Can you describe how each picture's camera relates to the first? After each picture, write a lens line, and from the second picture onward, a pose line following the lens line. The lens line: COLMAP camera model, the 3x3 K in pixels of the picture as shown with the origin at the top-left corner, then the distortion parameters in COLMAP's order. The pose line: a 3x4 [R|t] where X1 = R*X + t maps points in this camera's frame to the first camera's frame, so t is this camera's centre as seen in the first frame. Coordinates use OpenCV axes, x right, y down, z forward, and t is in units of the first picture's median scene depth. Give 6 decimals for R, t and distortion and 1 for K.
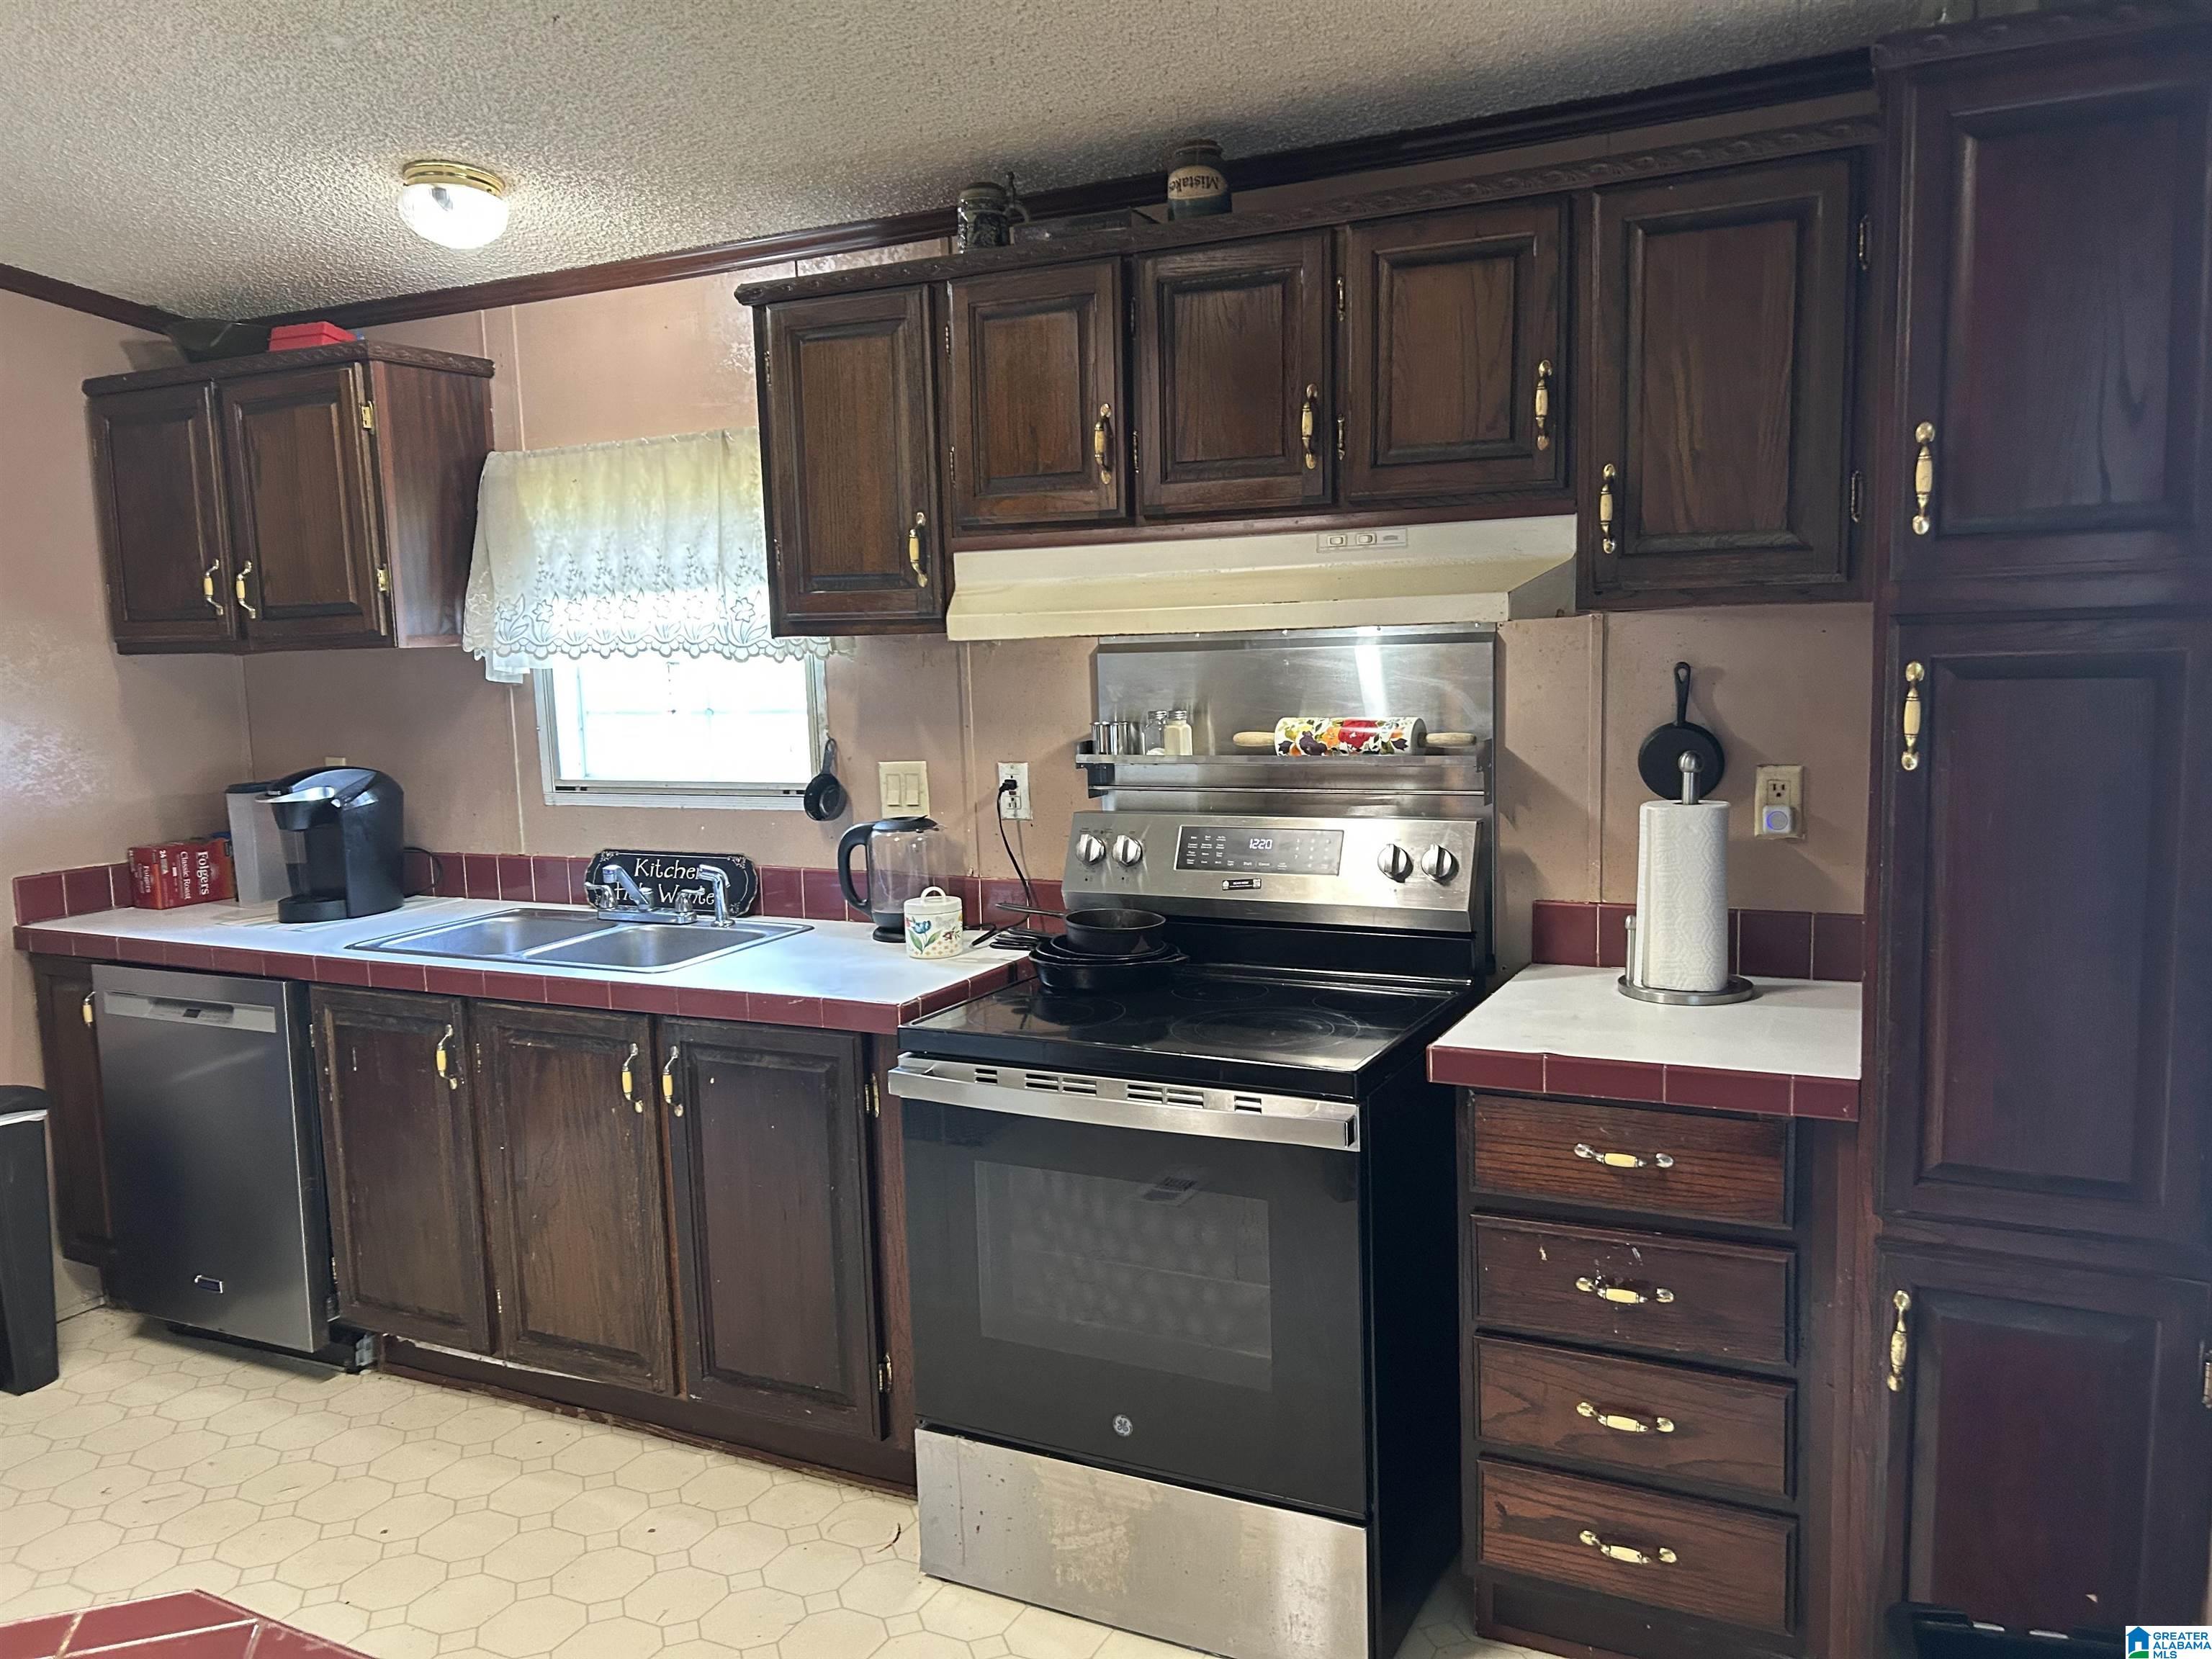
lens RADIAL K [[1673.9, 0, 1102.4], [0, 1673.9, 839.4], [0, 0, 1]] dist [0.022874, -0.018401]
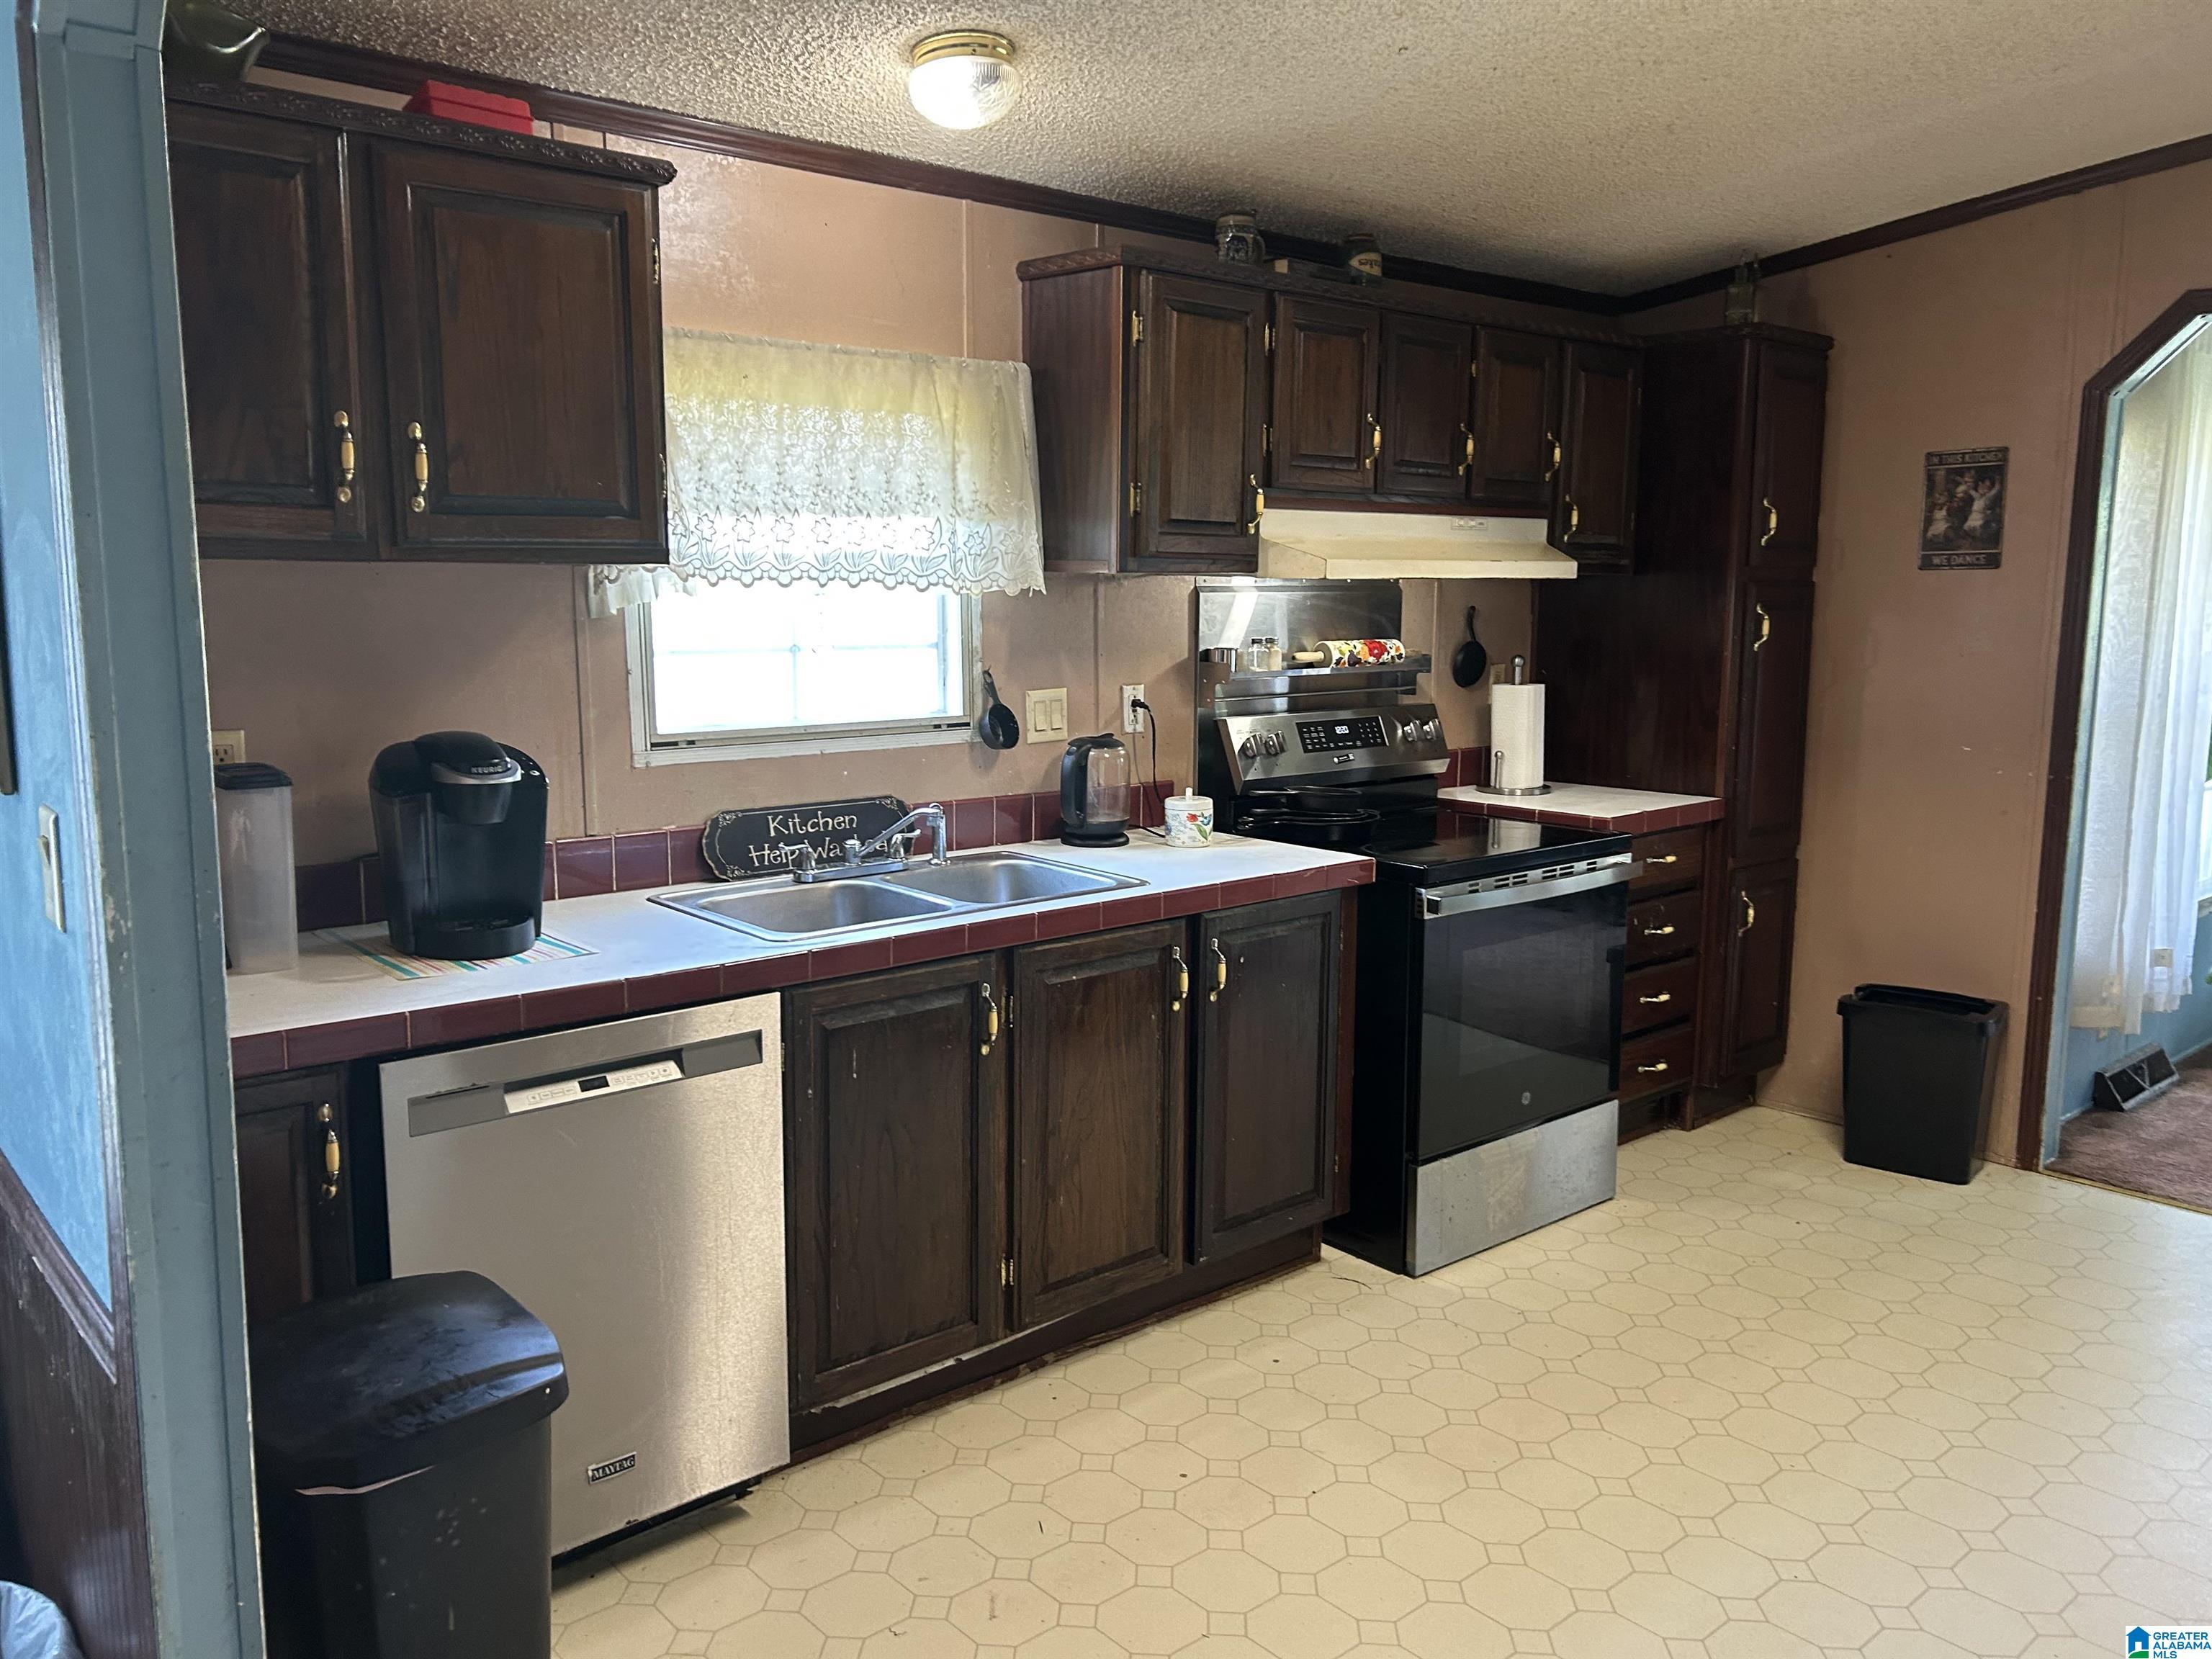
lens RADIAL K [[1673.9, 0, 1092.8], [0, 1673.9, 818.6], [0, 0, 1]] dist [0.022874, -0.018401]
pose [[0.387103, -0.095633, 0.917063, -1.098346], [0.101970, 0.992946, 0.060503, -0.025175], [-0.916380, 0.070092, 0.394124, 0.538997]]
